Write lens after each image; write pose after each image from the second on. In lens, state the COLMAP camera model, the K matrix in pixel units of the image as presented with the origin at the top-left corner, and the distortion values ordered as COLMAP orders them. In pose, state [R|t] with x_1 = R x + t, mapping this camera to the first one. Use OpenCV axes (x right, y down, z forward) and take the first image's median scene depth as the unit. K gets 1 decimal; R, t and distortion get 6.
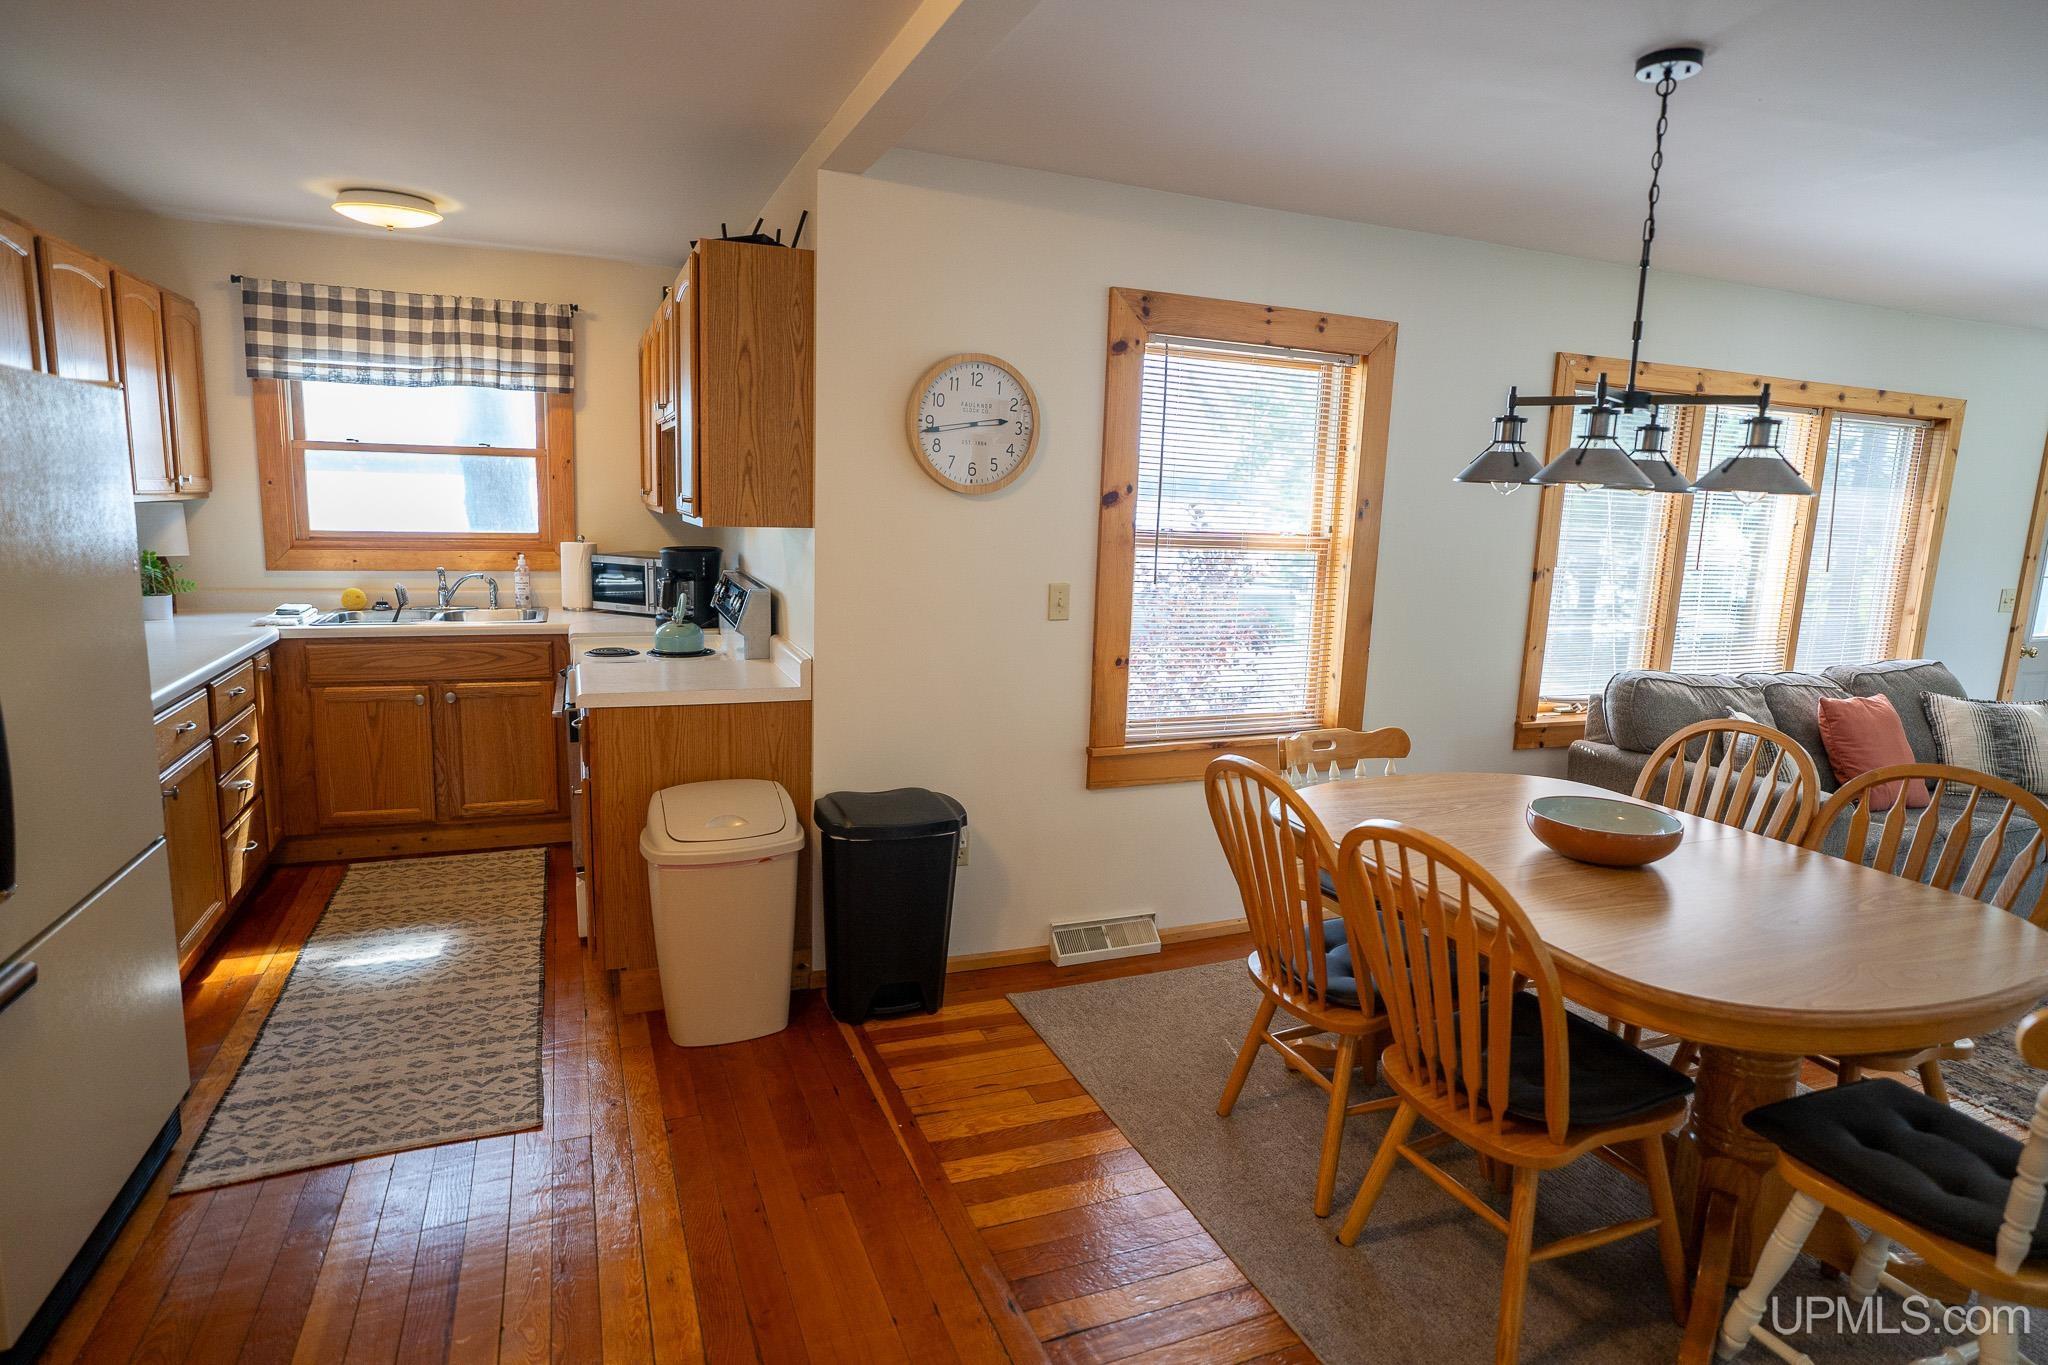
lens RADIAL K [[1121.1, 0, 1027.9], [0, 1121.1, 679.1], [0, 0, 1]] dist [-0.043151, 0.028417]
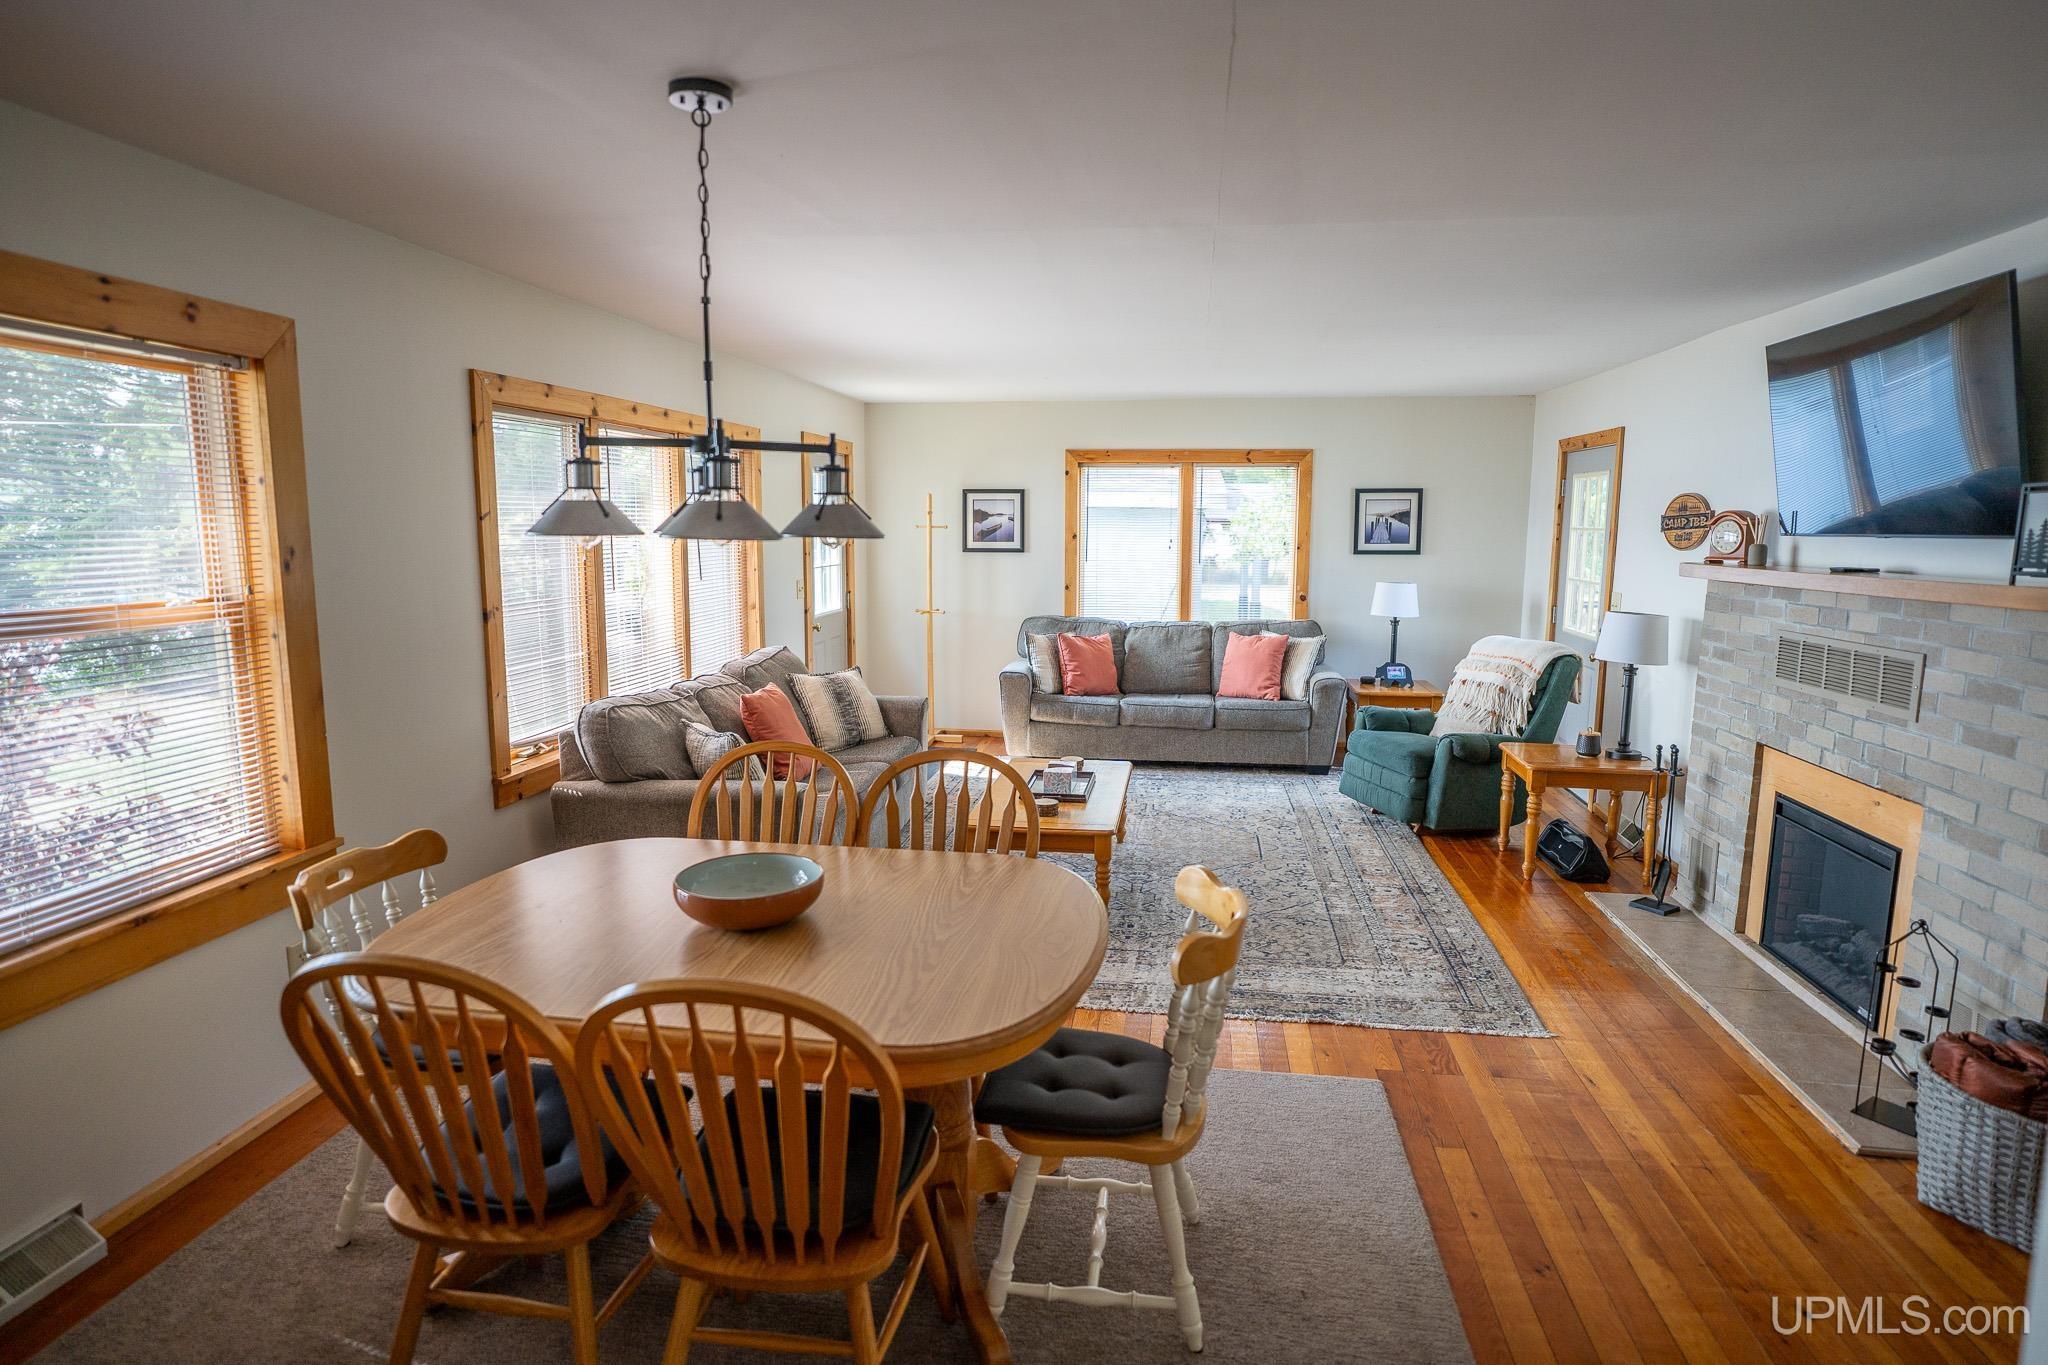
lens RADIAL K [[1121.1, 0, 1026.6], [0, 1121.1, 685.0], [0, 0, 1]] dist [-0.043151, 0.028417]
pose [[0.514021, -0.159577, 0.842804, -0.107310], [0.155941, 0.983555, 0.091119, -0.065012], [-0.843484, 0.084591, 0.530452, 0.196916]]
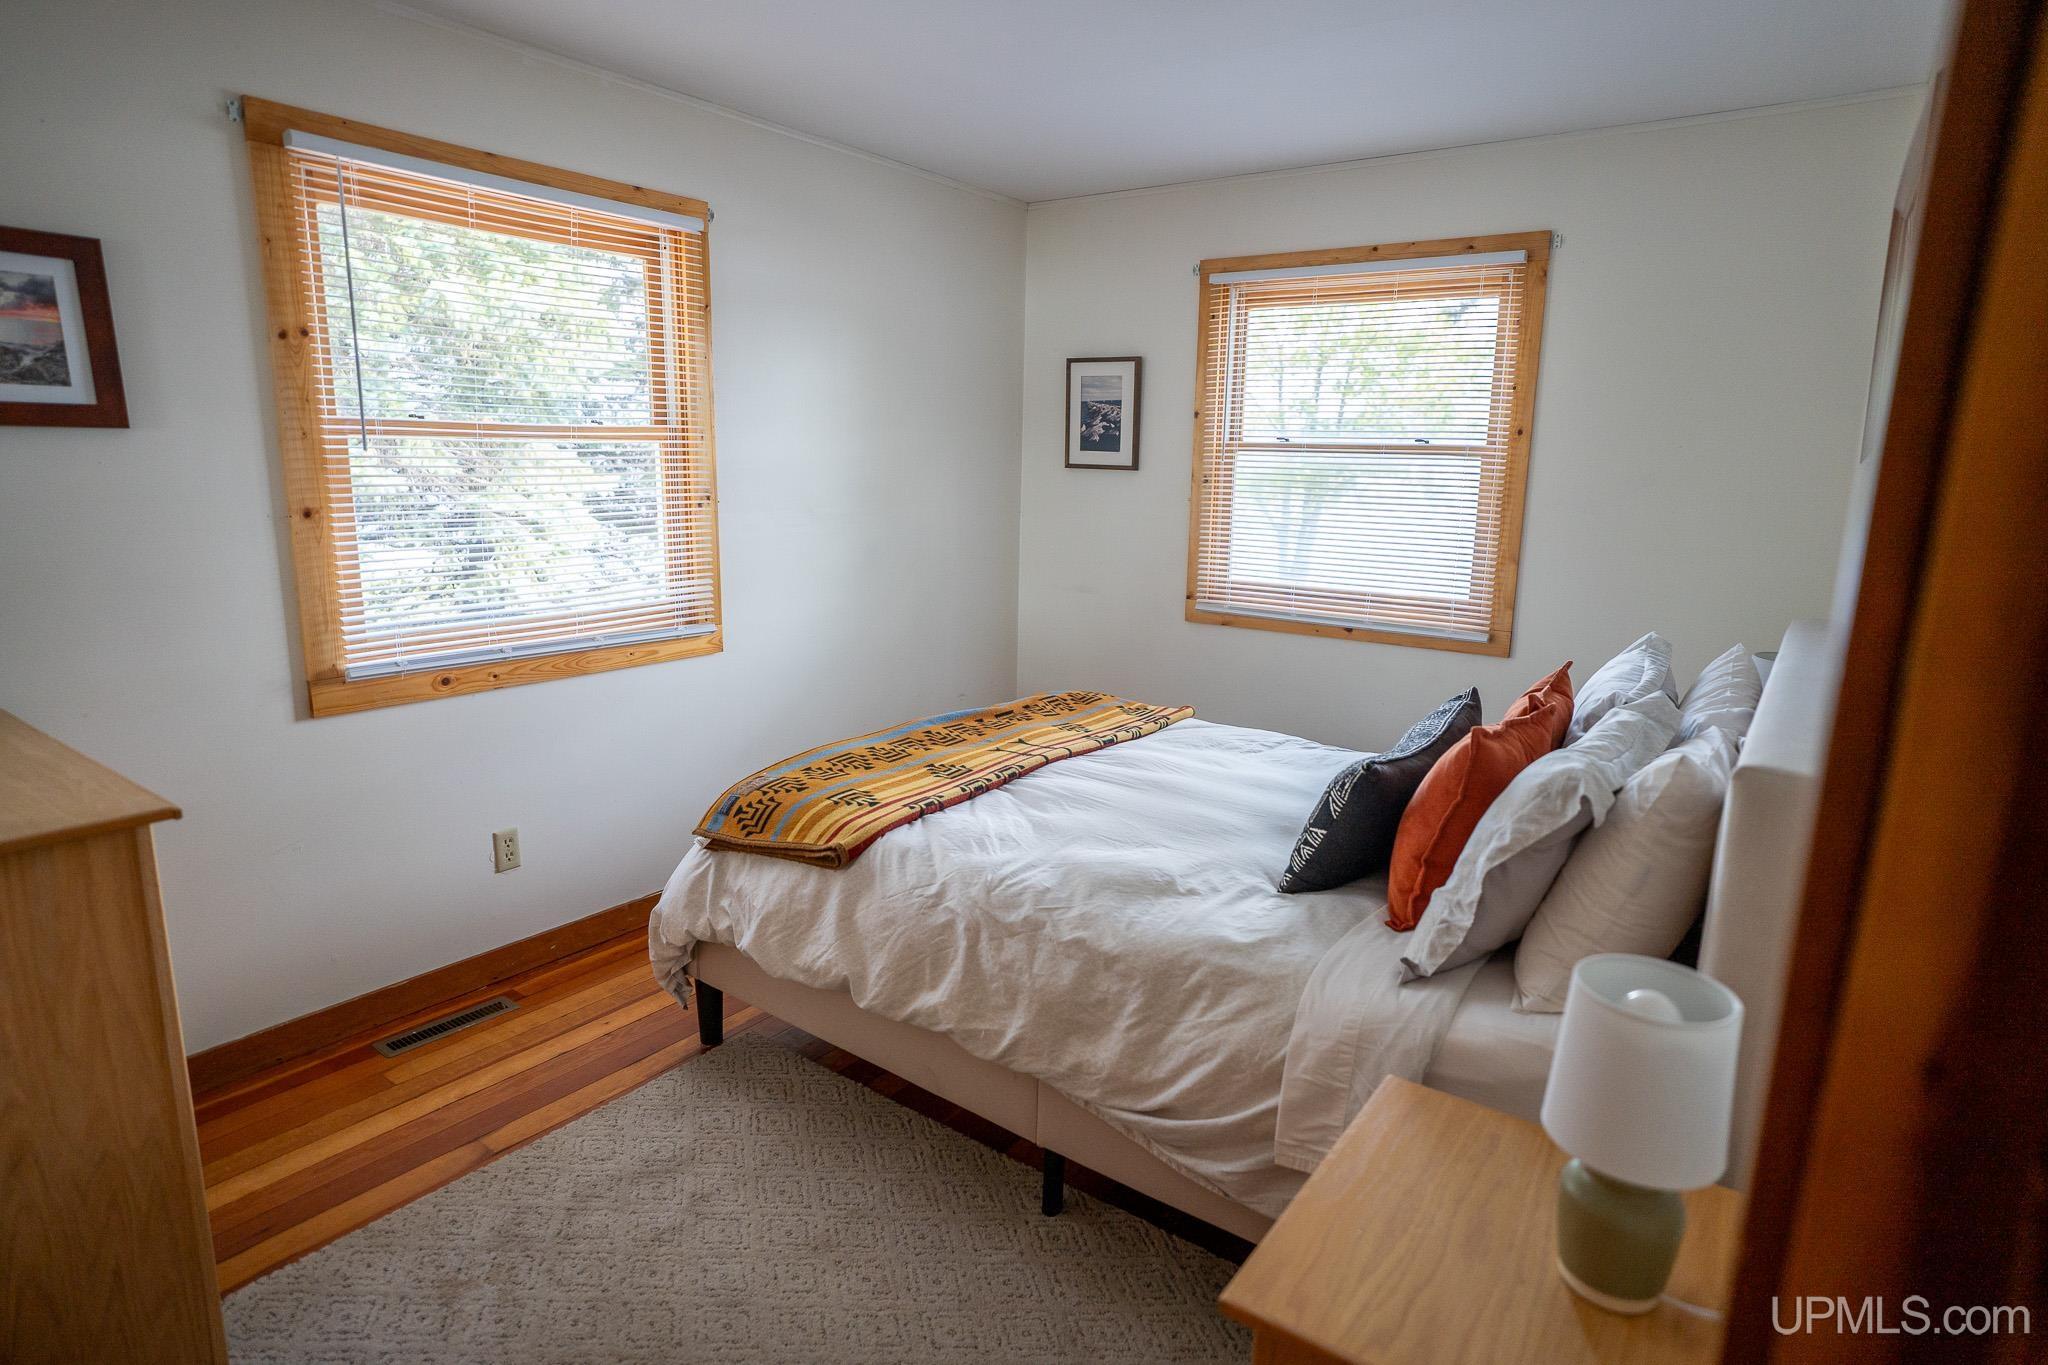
lens RADIAL K [[1121.1, 0, 1020.0], [0, 1121.1, 669.6], [0, 0, 1]] dist [-0.043151, 0.028417]
pose [[0.495999, 0.169600, -0.851599, 0.972508], [-0.156261, 0.982163, 0.104591, -0.038507], [0.854147, 0.081195, 0.513653, 0.323992]]
